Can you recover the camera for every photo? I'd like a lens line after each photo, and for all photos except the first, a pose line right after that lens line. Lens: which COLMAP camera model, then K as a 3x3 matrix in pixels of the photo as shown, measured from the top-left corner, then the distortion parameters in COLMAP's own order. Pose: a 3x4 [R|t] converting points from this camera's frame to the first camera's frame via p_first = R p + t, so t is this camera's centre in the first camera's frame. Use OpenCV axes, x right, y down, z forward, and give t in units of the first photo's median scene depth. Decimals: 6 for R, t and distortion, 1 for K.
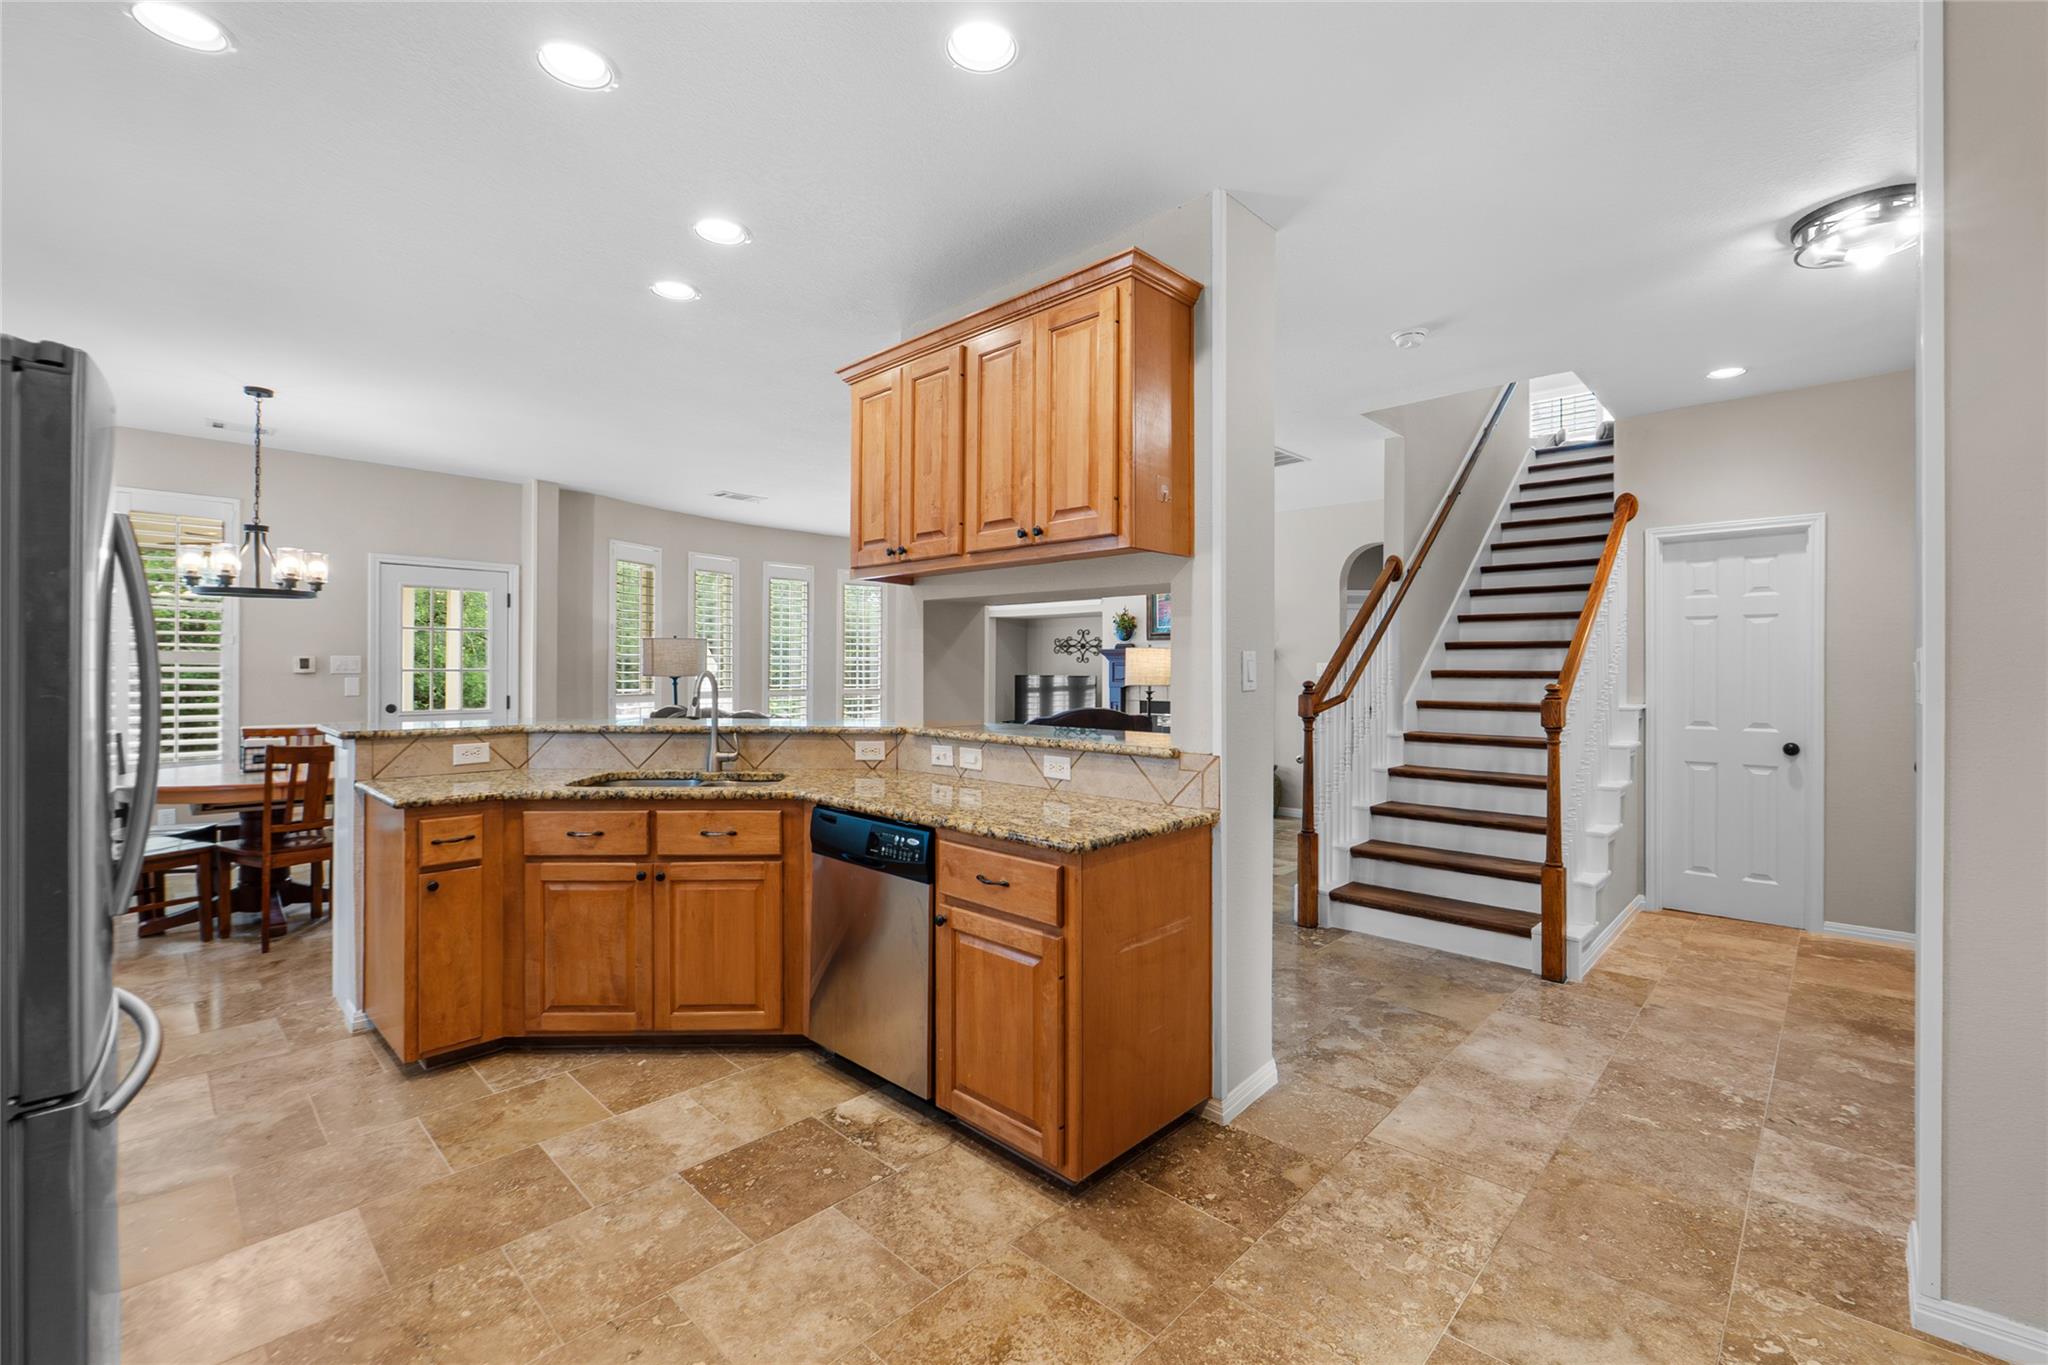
lens RADIAL K [[859.9, 0, 1024.7], [0, 859.9, 664.5], [0, 0, 1]] dist [-0.007139, -0.000128]
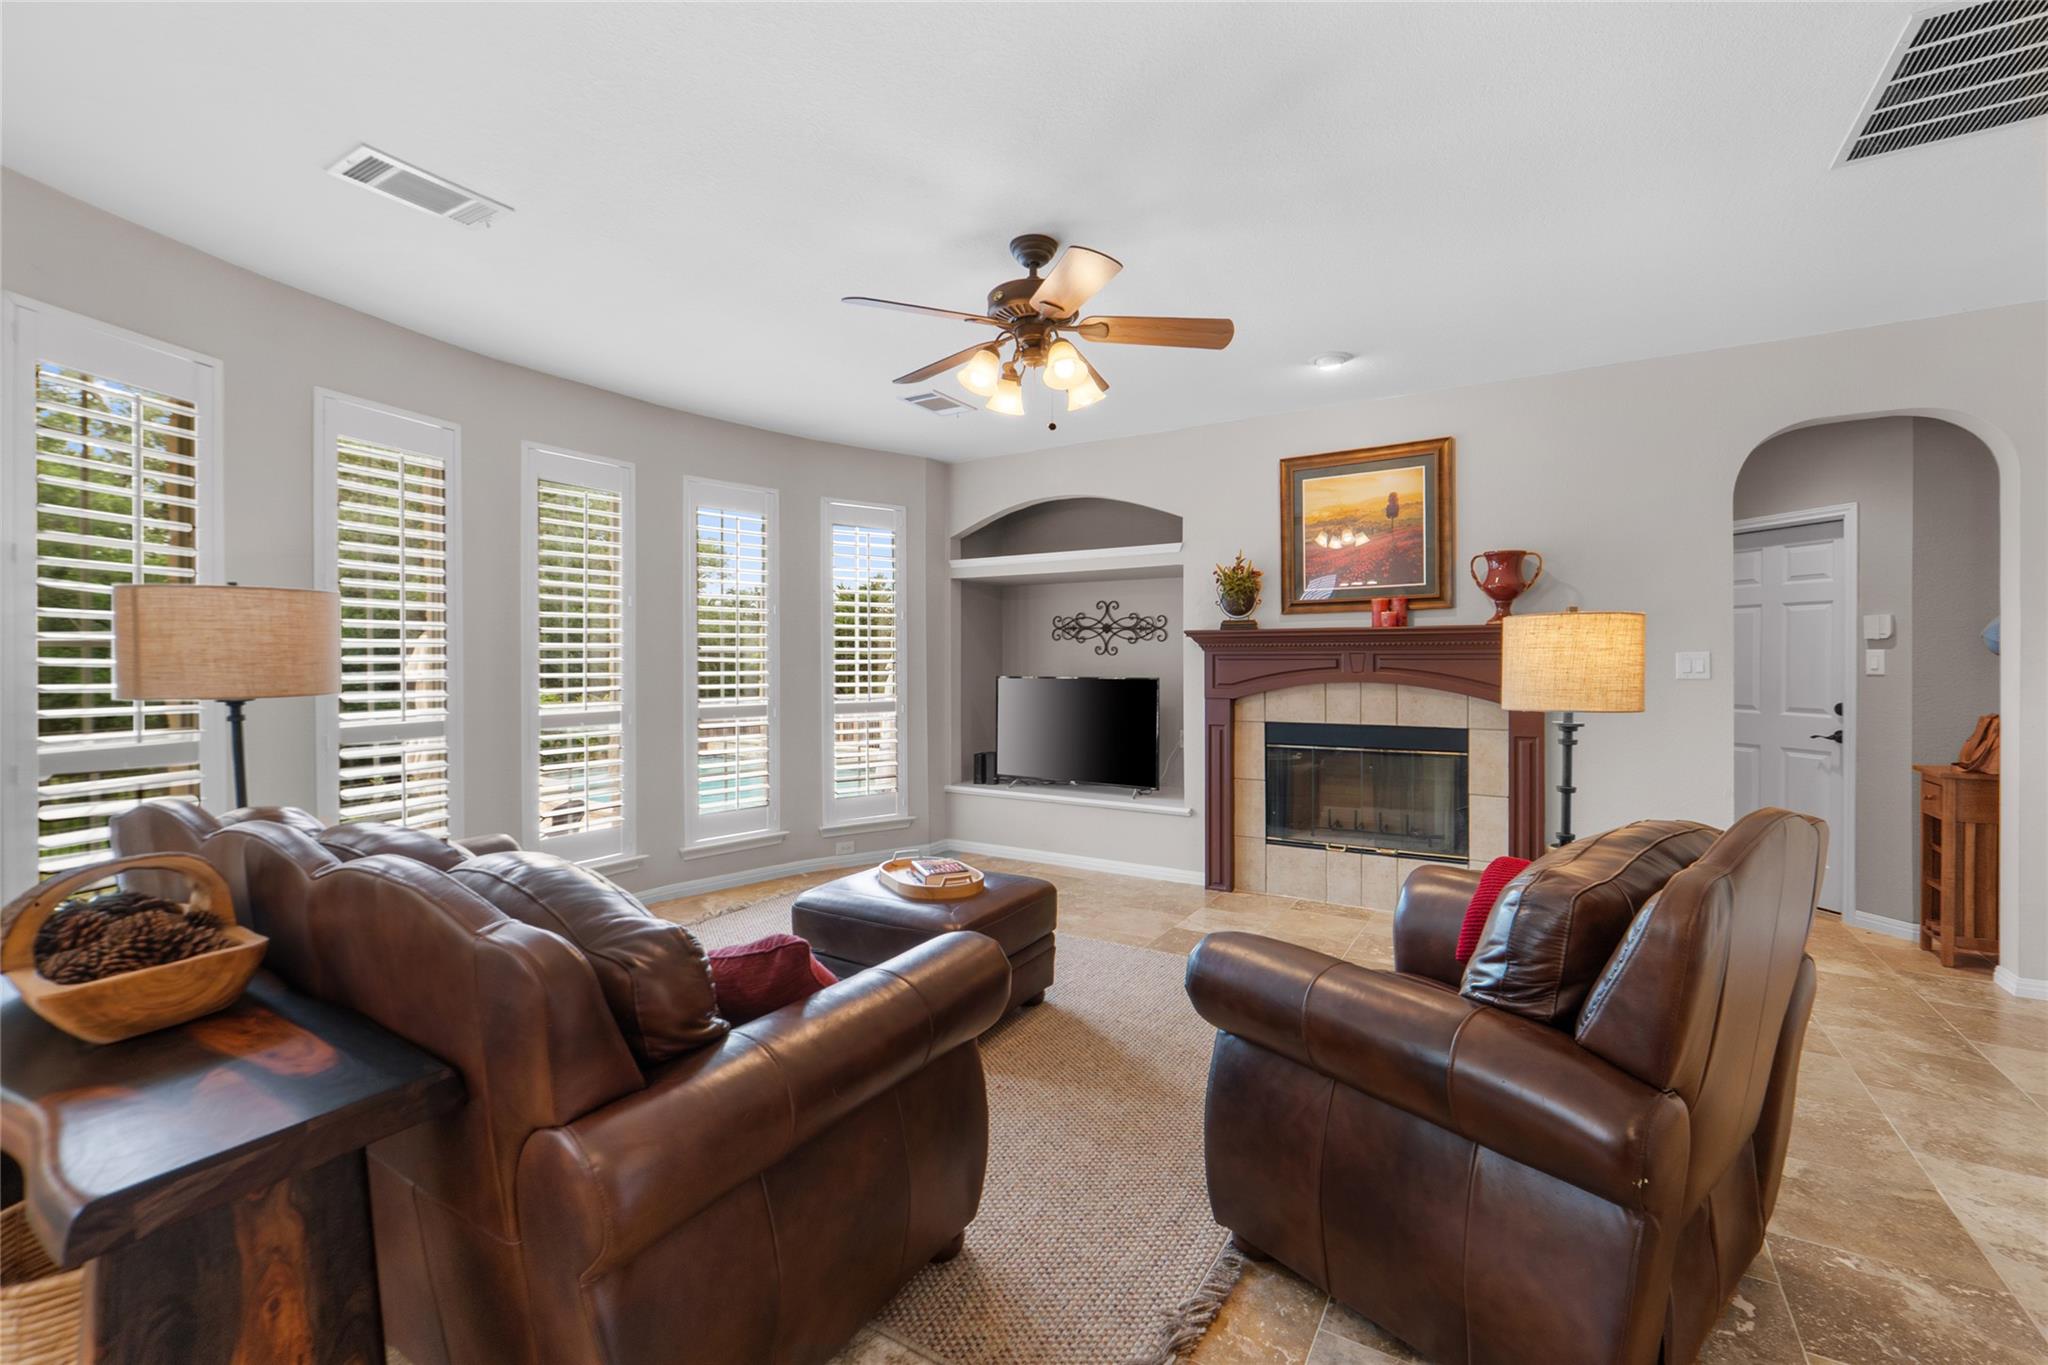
lens RADIAL K [[849.8, 0, 1036.1], [0, 849.8, 664.8], [0, 0, 1]] dist [-0.016353, 0.003471]
pose [[0.977349, -0.006309, 0.211540, -0.262604], [0.004761, 0.999958, 0.007828, -0.000358], [-0.211580, -0.006643, 0.977338, 1.002565]]
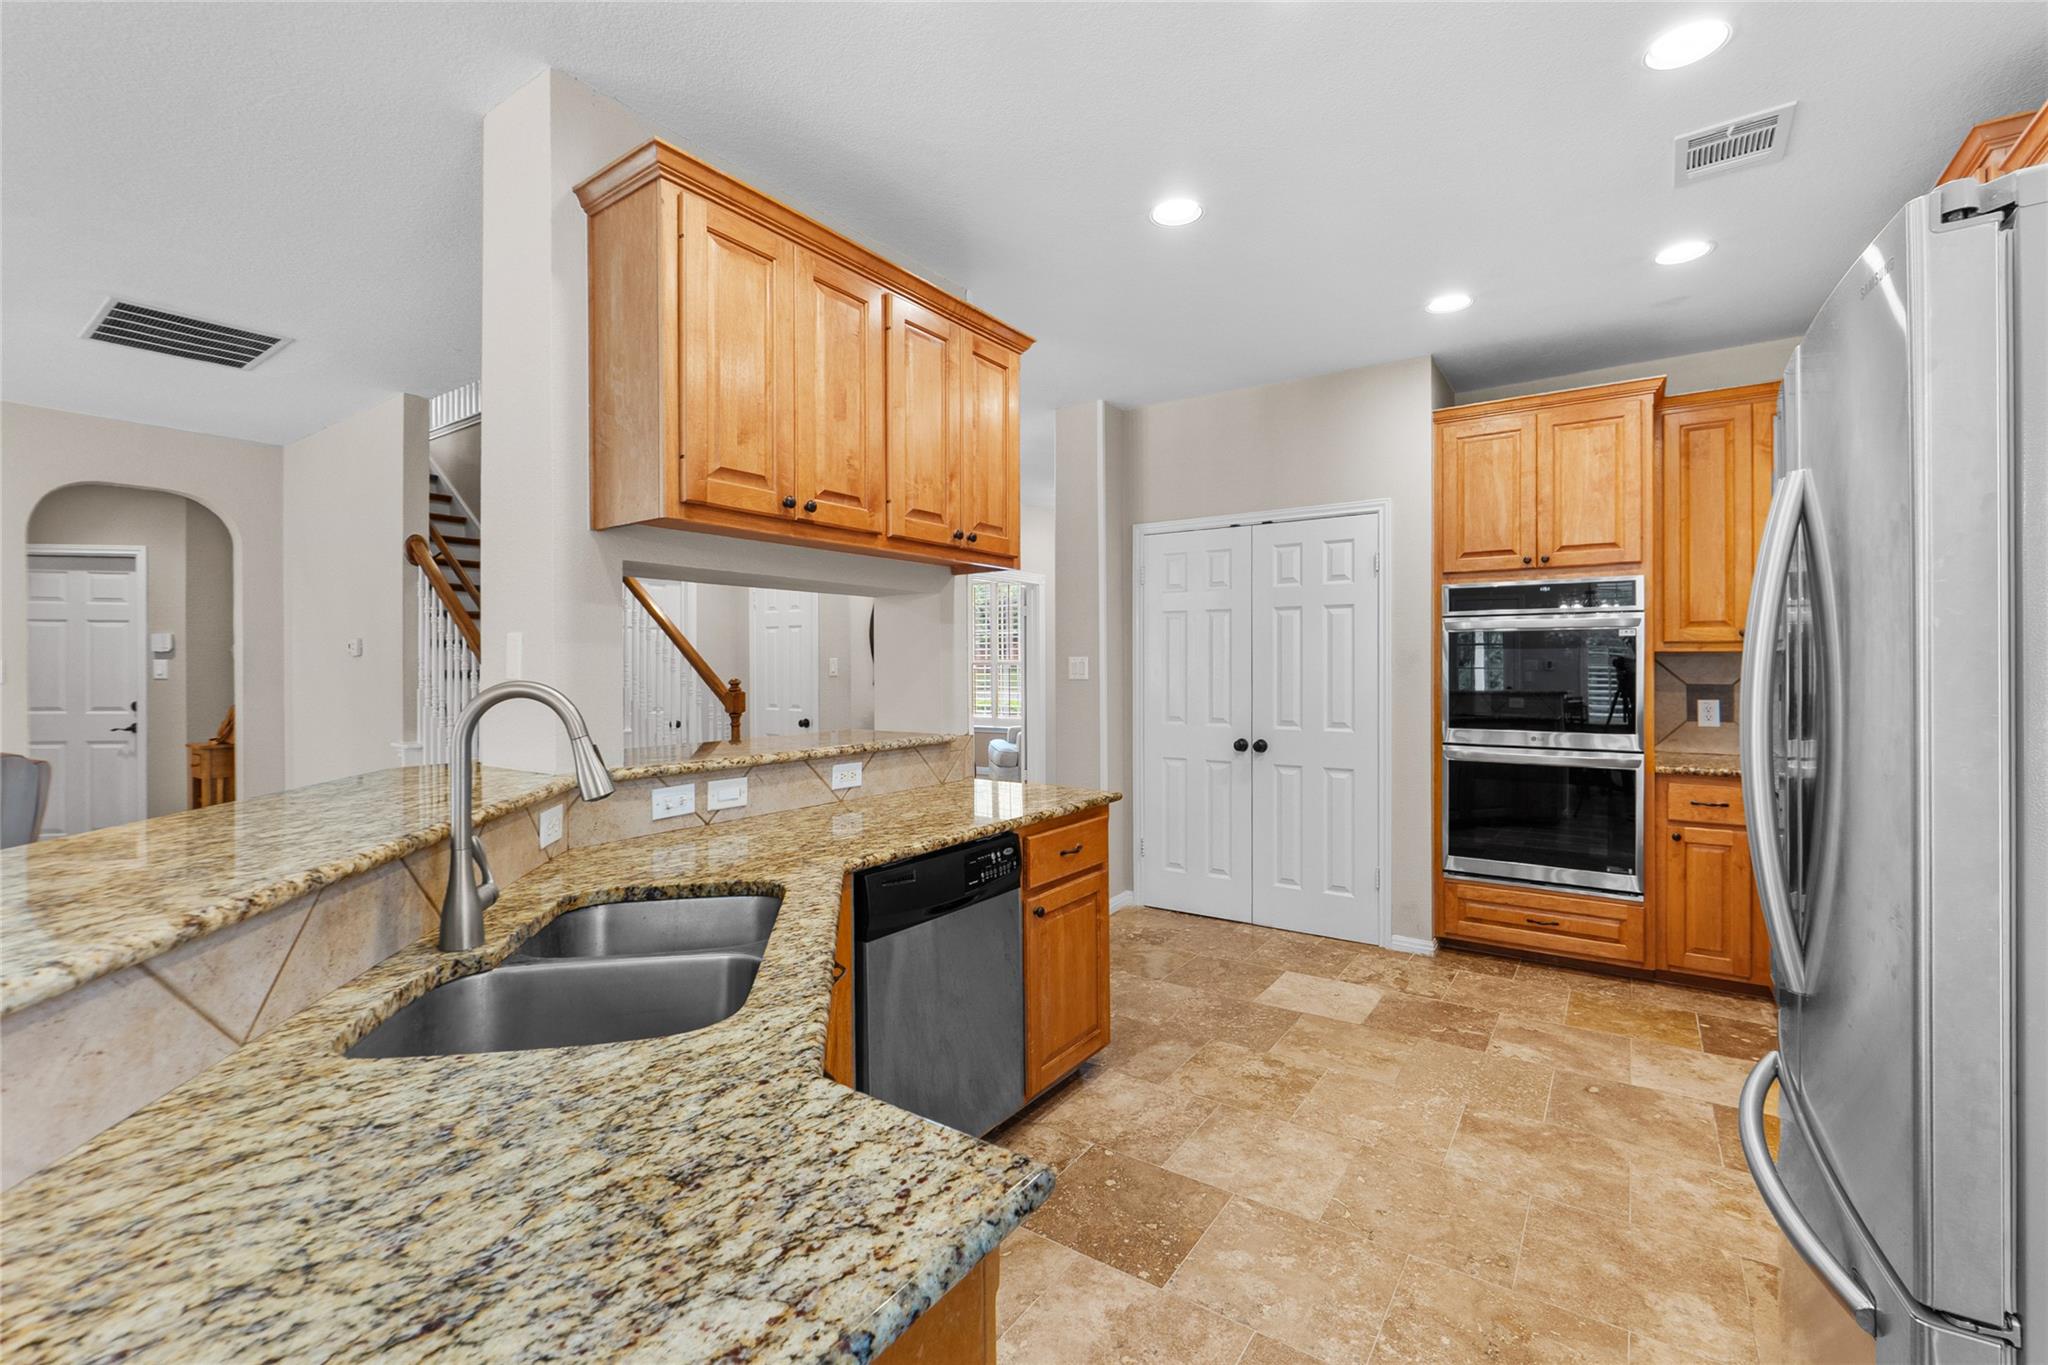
lens RADIAL K [[866.3, 0, 1030.8], [0, 866.3, 665.0], [0, 0, 1]] dist [-0.000086, -0.000060]
pose [[-0.150526, -0.002451, 0.988603, -0.611903], [0.000003, 0.999997, 0.002479, -0.000831], [-0.988606, 0.000376, -0.150525, 0.636074]]
